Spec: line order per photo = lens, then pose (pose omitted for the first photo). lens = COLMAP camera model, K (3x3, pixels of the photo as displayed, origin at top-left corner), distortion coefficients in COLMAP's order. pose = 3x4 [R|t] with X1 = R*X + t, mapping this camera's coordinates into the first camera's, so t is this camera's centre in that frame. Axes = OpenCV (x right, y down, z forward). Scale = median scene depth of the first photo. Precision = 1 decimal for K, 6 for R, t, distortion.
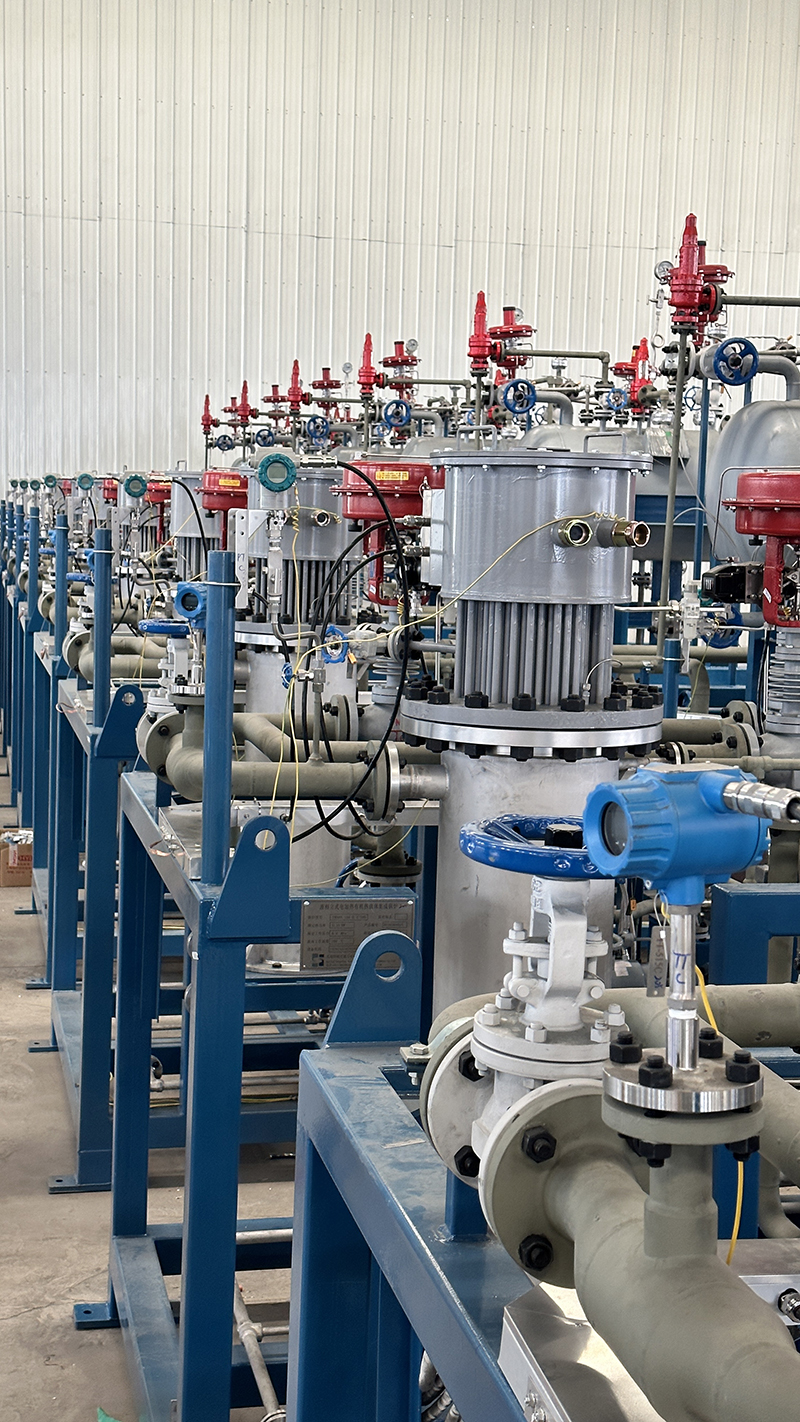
lens RADIAL K [[2066.8, 0, 403.7], [0, 2066.8, 712.9], [0, 0, 1]] dist [0.150886, 0.000000]
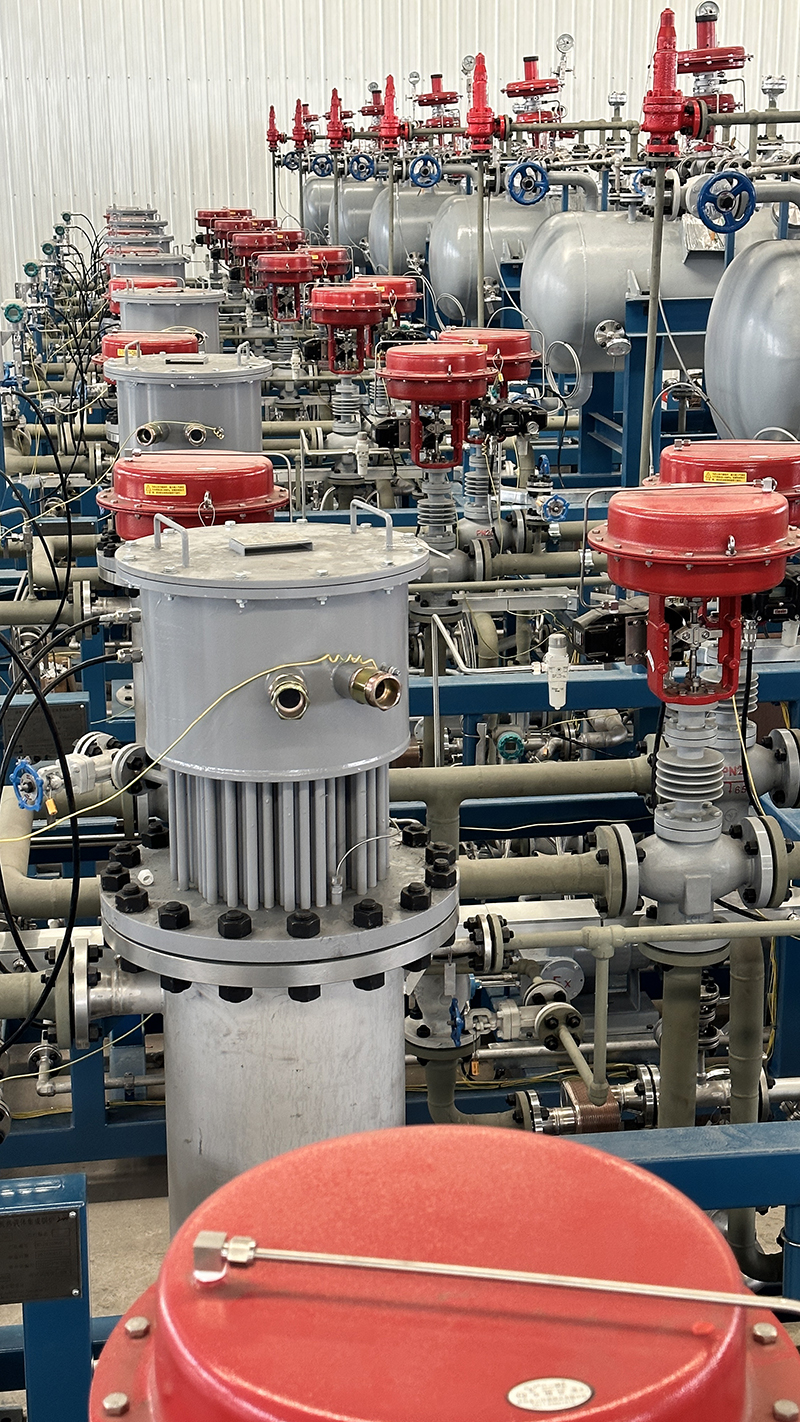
lens RADIAL K [[2066.8, 0, 396.9], [0, 2066.8, 708.7], [0, 0, 1]] dist [0.150886, 0.000000]
pose [[0.996018, -0.013067, -0.088190, 0.091210], [0.027209, 0.986561, 0.161112, -0.098289], [0.084900, -0.162870, 0.982988, 0.160350]]
